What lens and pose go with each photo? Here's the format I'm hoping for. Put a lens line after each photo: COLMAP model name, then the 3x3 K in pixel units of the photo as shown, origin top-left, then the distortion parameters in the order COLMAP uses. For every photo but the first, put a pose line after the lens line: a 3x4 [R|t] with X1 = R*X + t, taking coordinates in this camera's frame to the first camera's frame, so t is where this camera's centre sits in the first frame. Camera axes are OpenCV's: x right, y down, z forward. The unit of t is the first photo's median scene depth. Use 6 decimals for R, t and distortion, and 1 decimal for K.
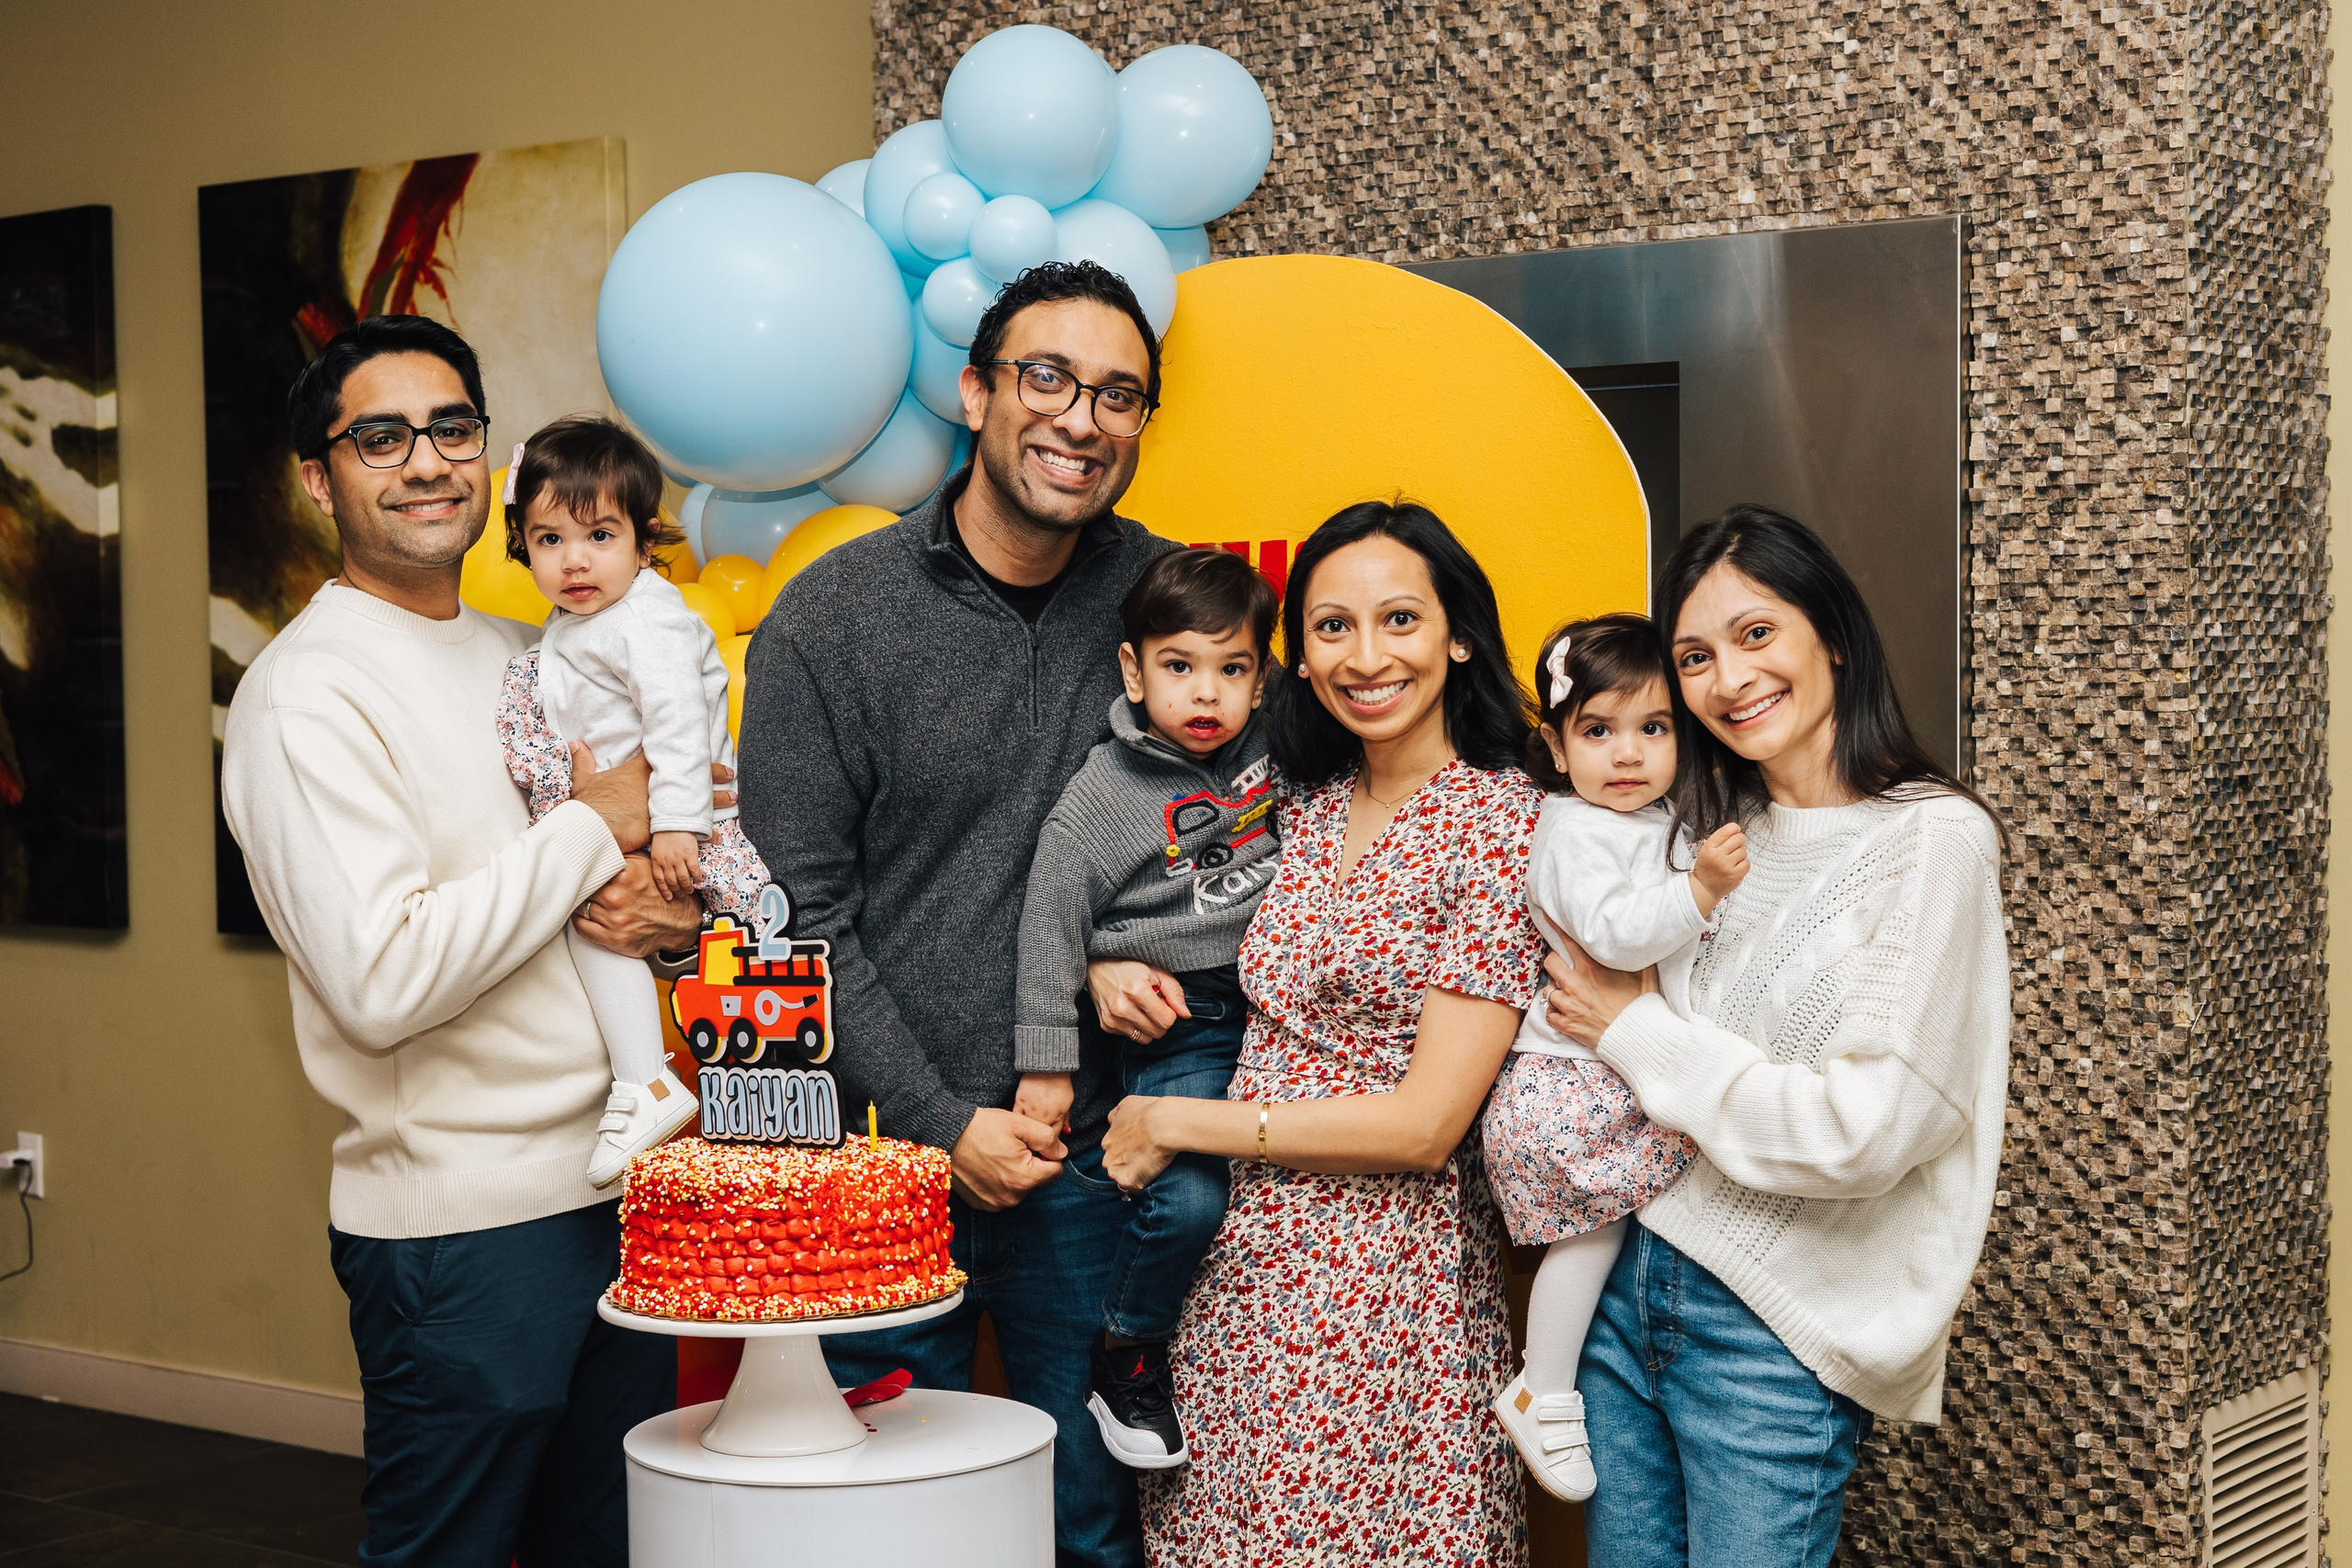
lens RADIAL K [[3681.8, 0, 1217.2], [0, 3681.8, 823.1], [0, 0, 1]] dist [0.002208, 0.098136]
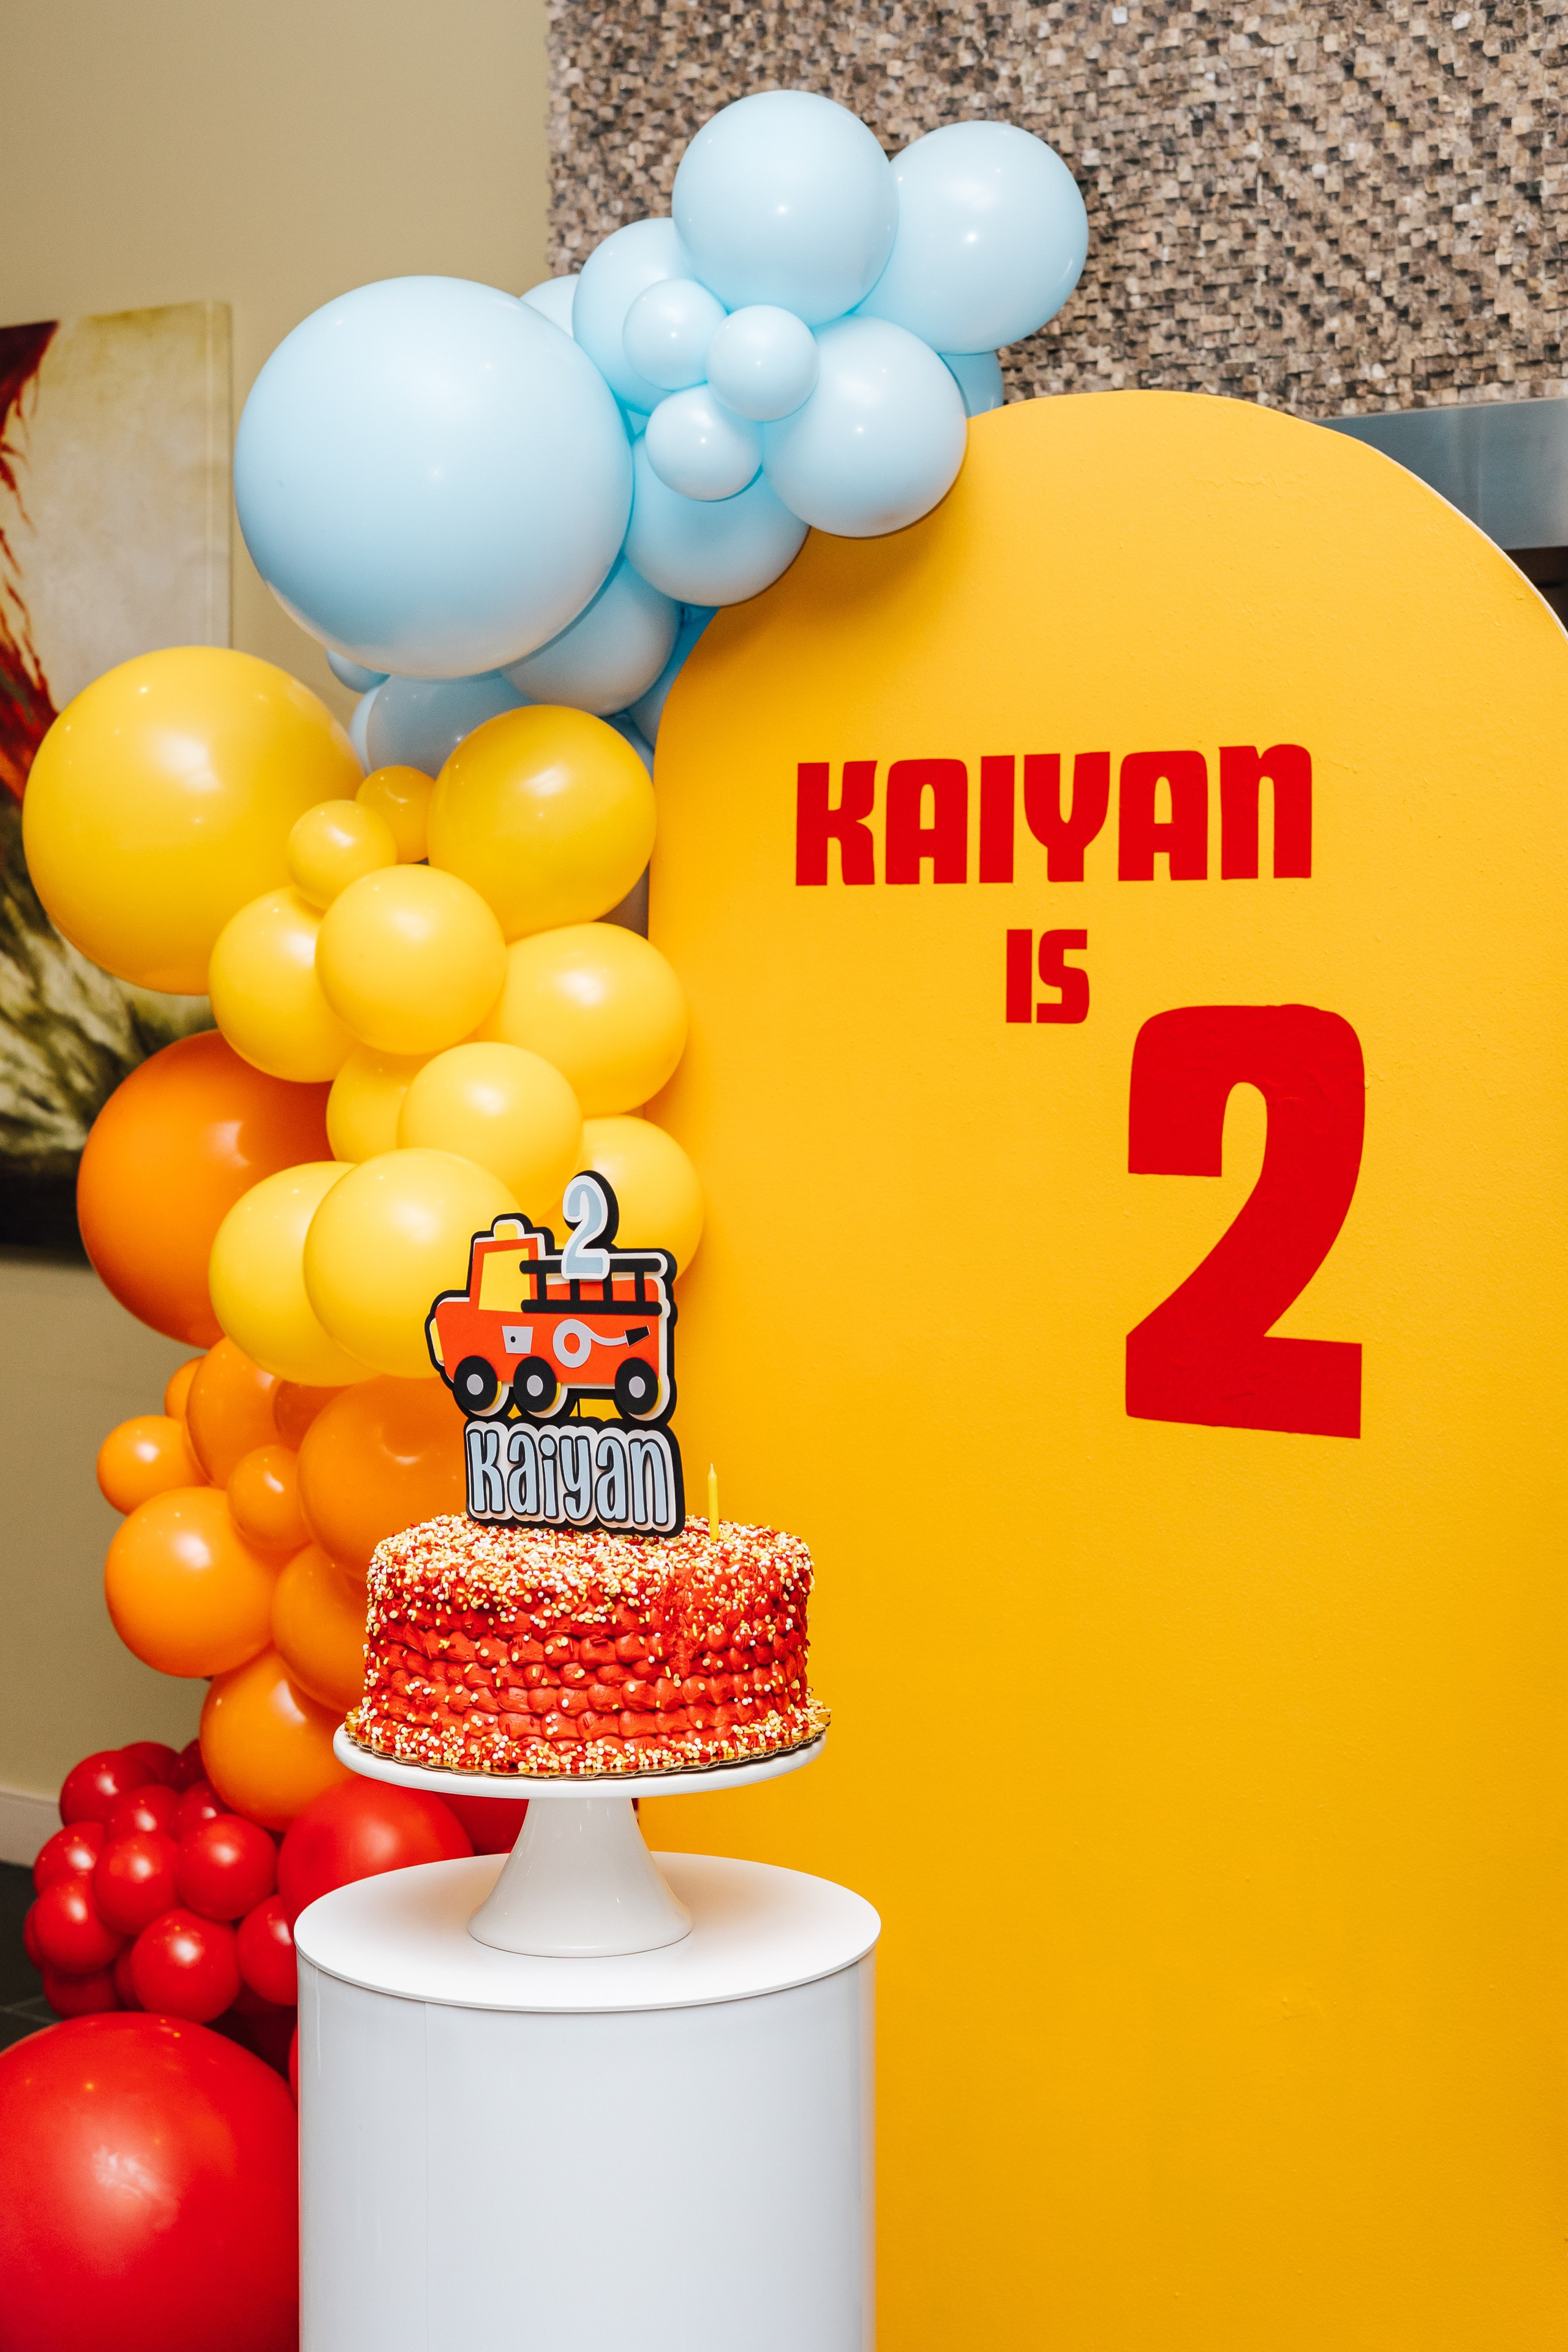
lens RADIAL K [[3739.1, 0, 775.9], [0, 3739.1, 1080.9], [0, 0, 1]] dist [-0.006837, 0.140928]
pose [[0.999849, 0.014793, 0.009093, -0.057101], [-0.014692, 0.999831, -0.011020, 0.003645], [-0.009254, 0.010885, 0.999898, 0.191809]]
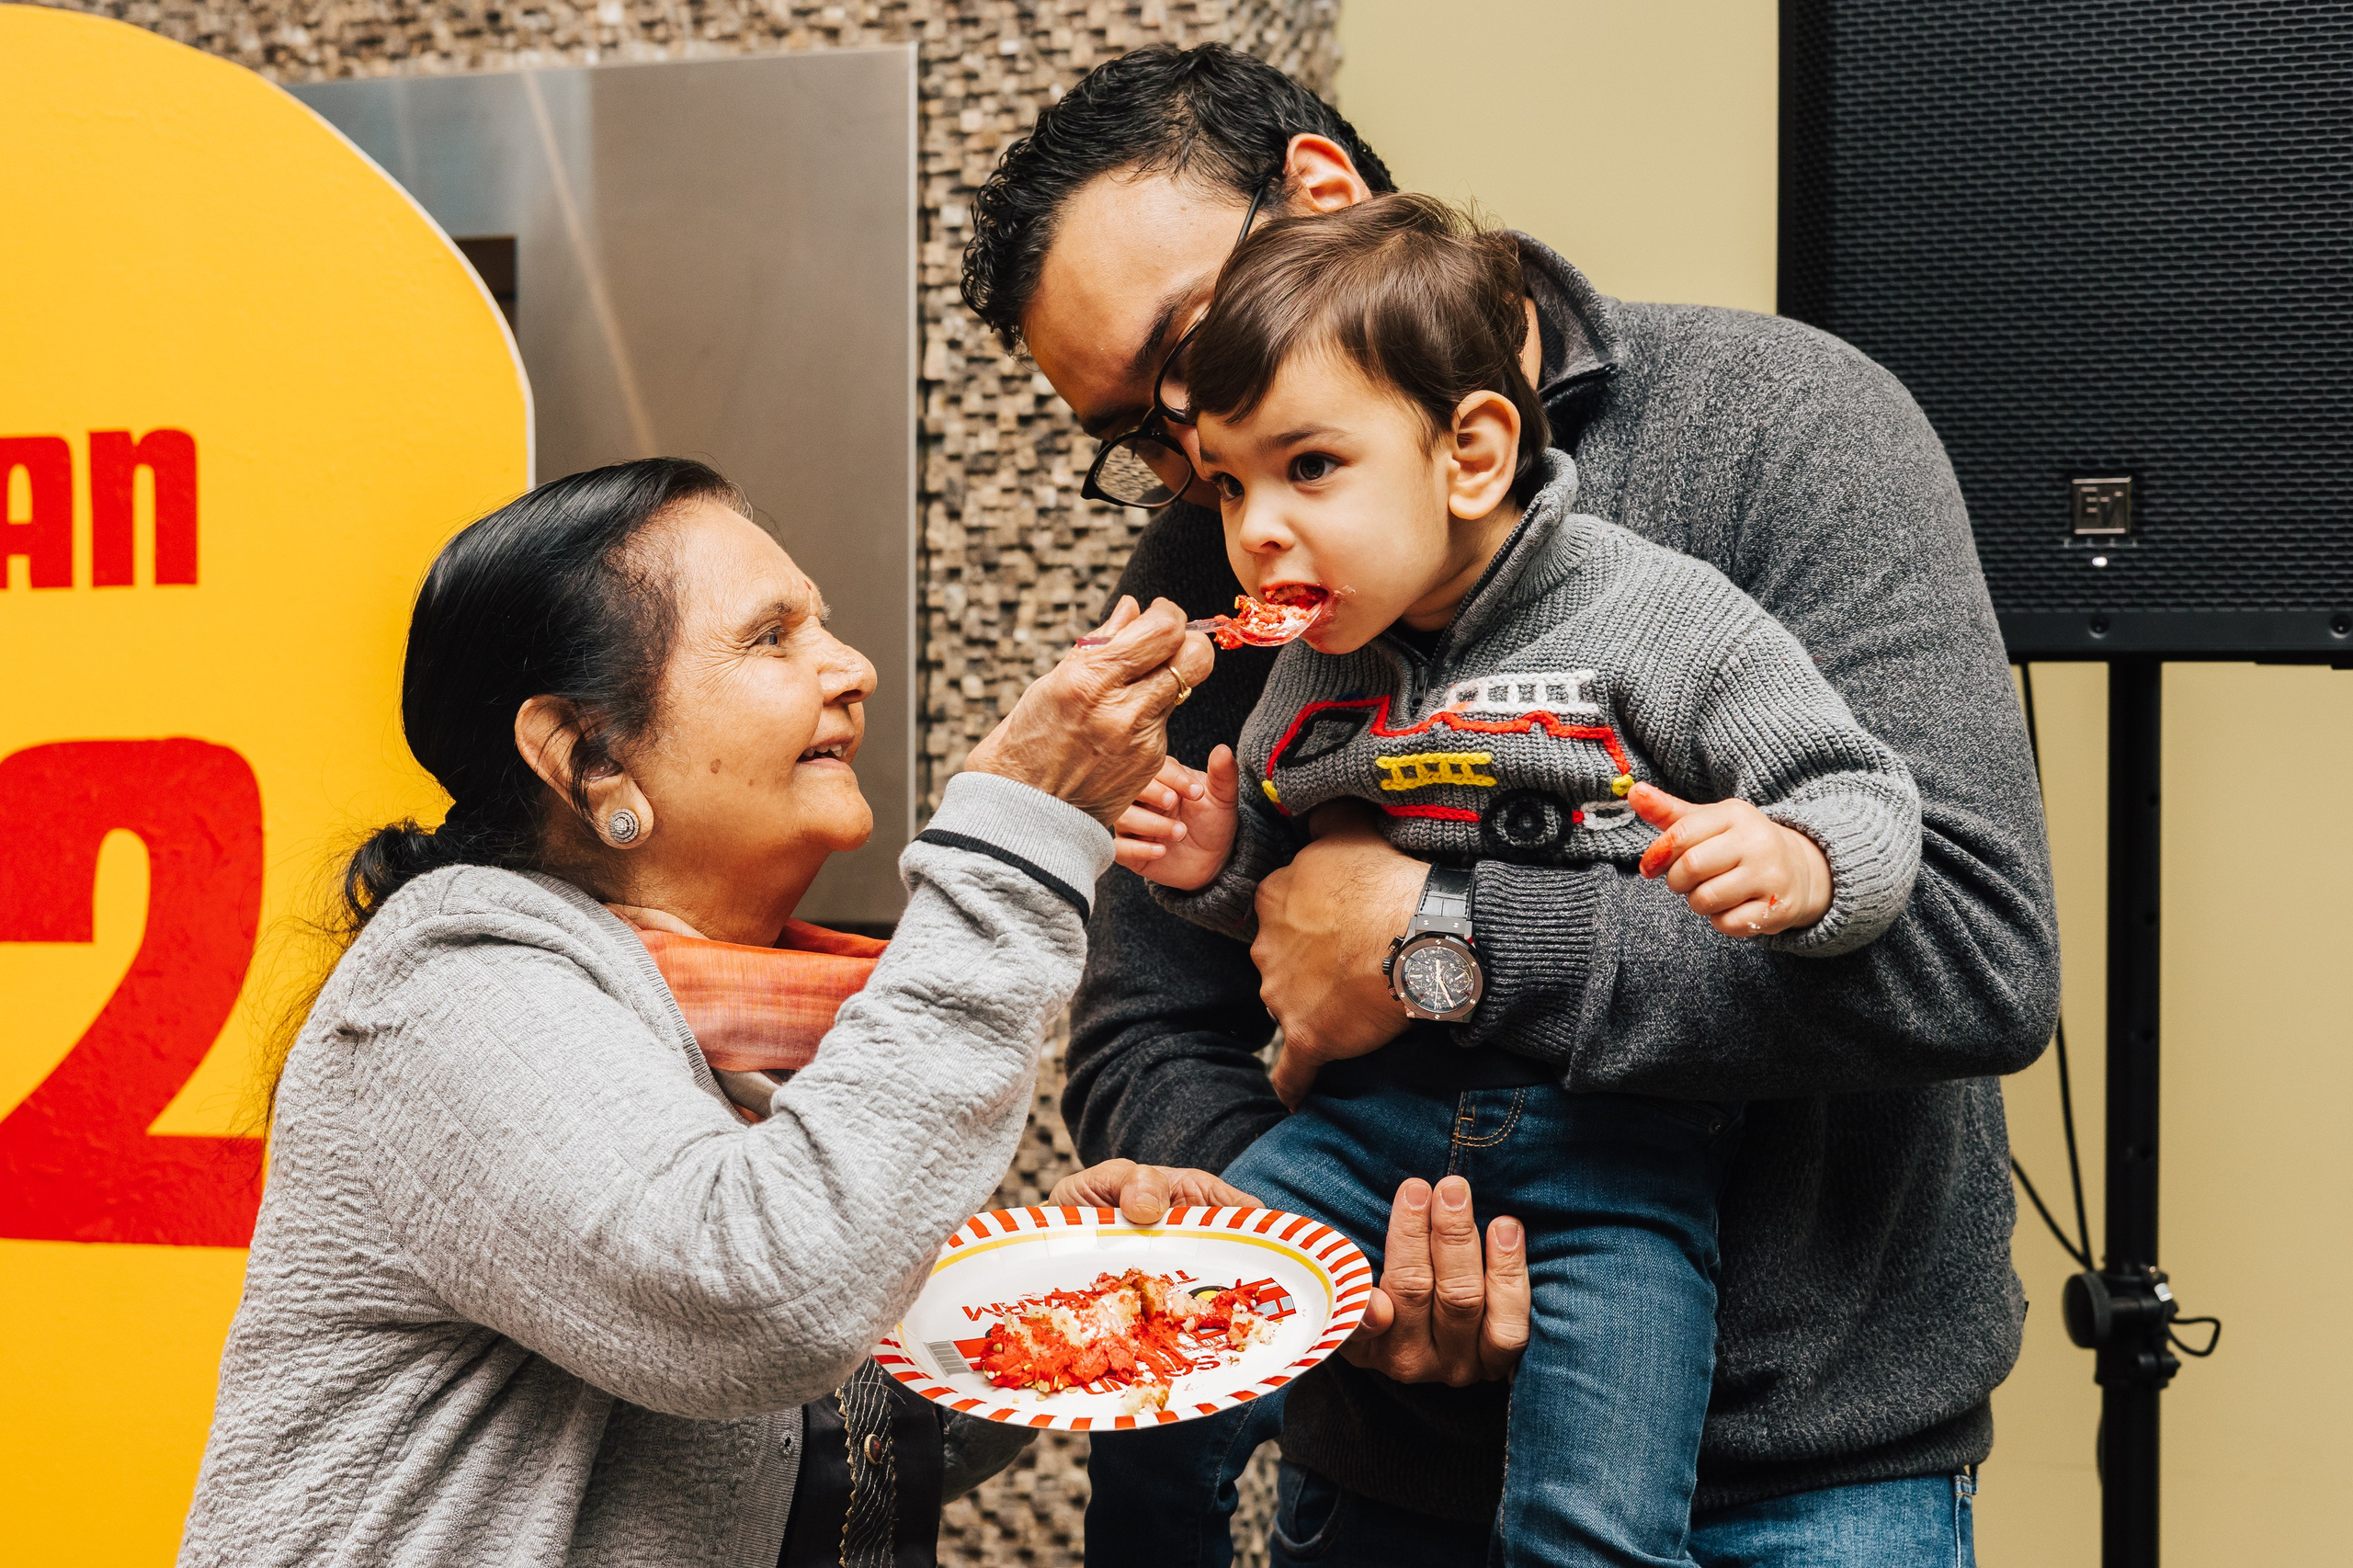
lens RADIAL K [[3660.1, 0, 1122.9], [0, 3660.1, 783.6], [0, 0, 1]] dist [0.029118, -0.033283]
pose [[0.937598, 0.009817, 0.347581, -0.012250], [0.006545, 0.998926, -0.045868, 0.016155], [-0.347658, 0.045280, 0.936527, 0.304812]]
